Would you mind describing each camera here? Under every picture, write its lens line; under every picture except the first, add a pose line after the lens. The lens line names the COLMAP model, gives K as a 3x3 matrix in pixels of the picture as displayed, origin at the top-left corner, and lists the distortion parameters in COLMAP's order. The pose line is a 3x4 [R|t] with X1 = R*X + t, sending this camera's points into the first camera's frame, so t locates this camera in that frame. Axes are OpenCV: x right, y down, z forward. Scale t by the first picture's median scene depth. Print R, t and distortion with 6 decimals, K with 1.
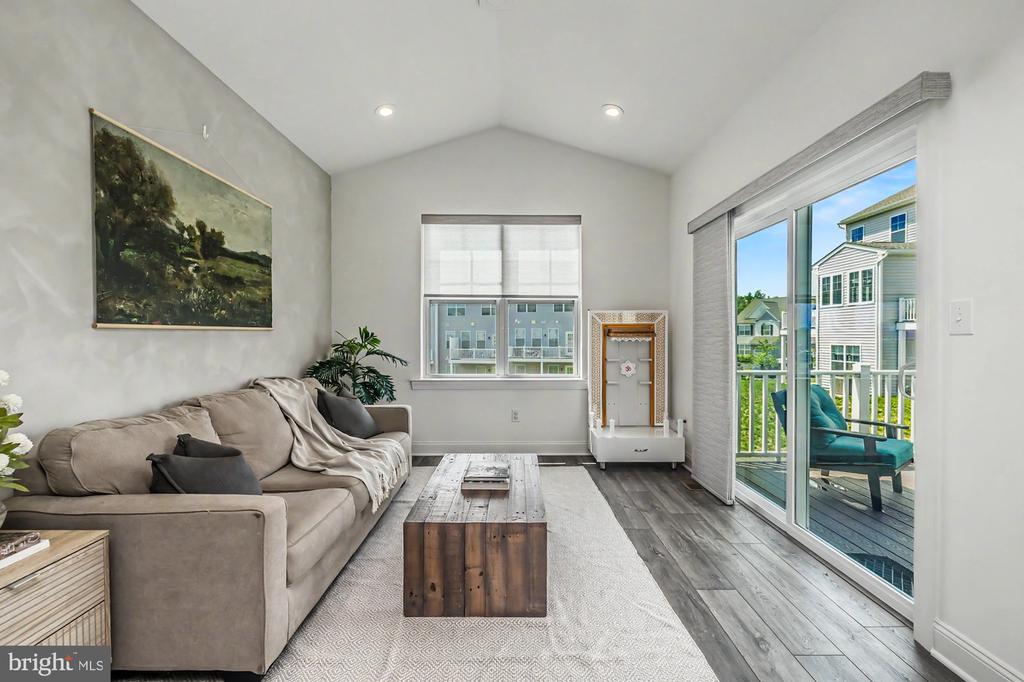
lens RADIAL K [[433.1, 0, 512.1], [0, 433.1, 337.6], [0, 0, 1]] dist [0.000951, 0.000343]
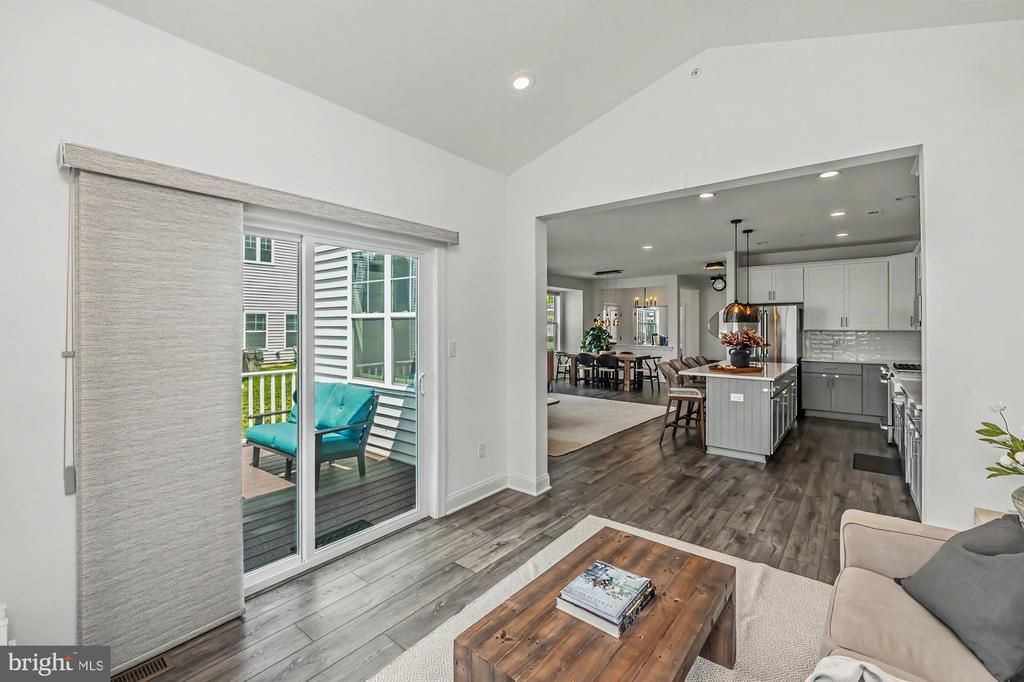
lens RADIAL K [[440.4, 0, 509.0], [0, 440.4, 328.6], [0, 0, 1]] dist [0.001121, 0.000462]
pose [[-0.778040, -0.000167, 0.628214, -0.344732], [0.005866, 0.999954, 0.007531, -0.097462], [-0.628187, 0.009544, -0.778004, 1.510003]]
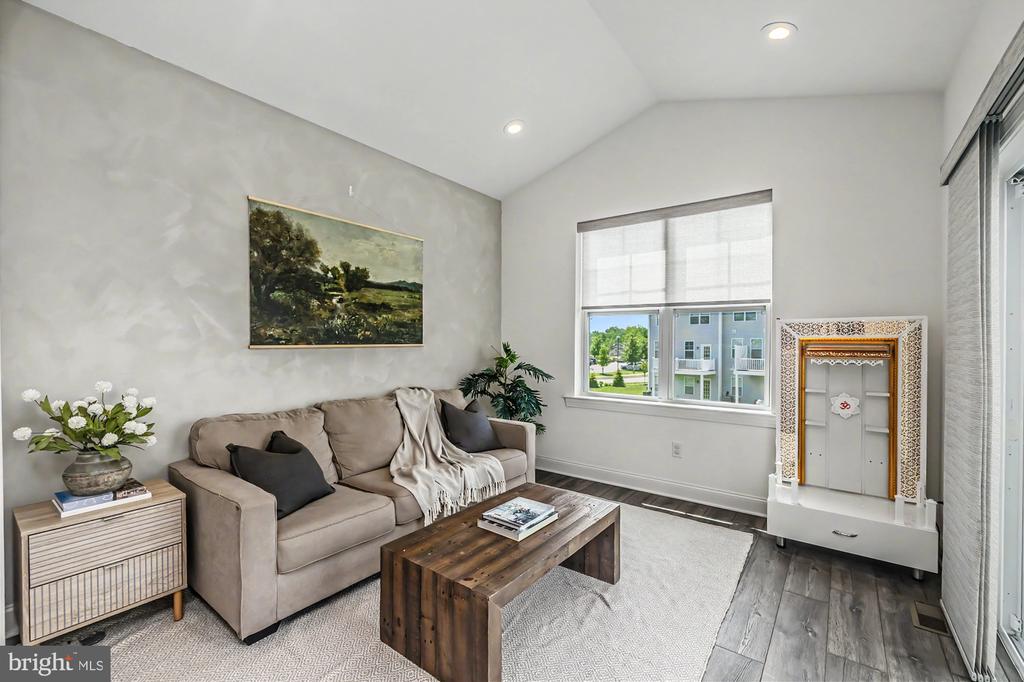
lens RADIAL K [[432.0, 0, 516.8], [0, 432.0, 344.8], [0, 0, 1]] dist [0.000959, 0.000224]
pose [[0.800691, 0.008126, -0.599023, 0.426577], [-0.007228, 0.999966, 0.003904, -0.033736], [0.599035, 0.001204, 0.800722, 0.274070]]
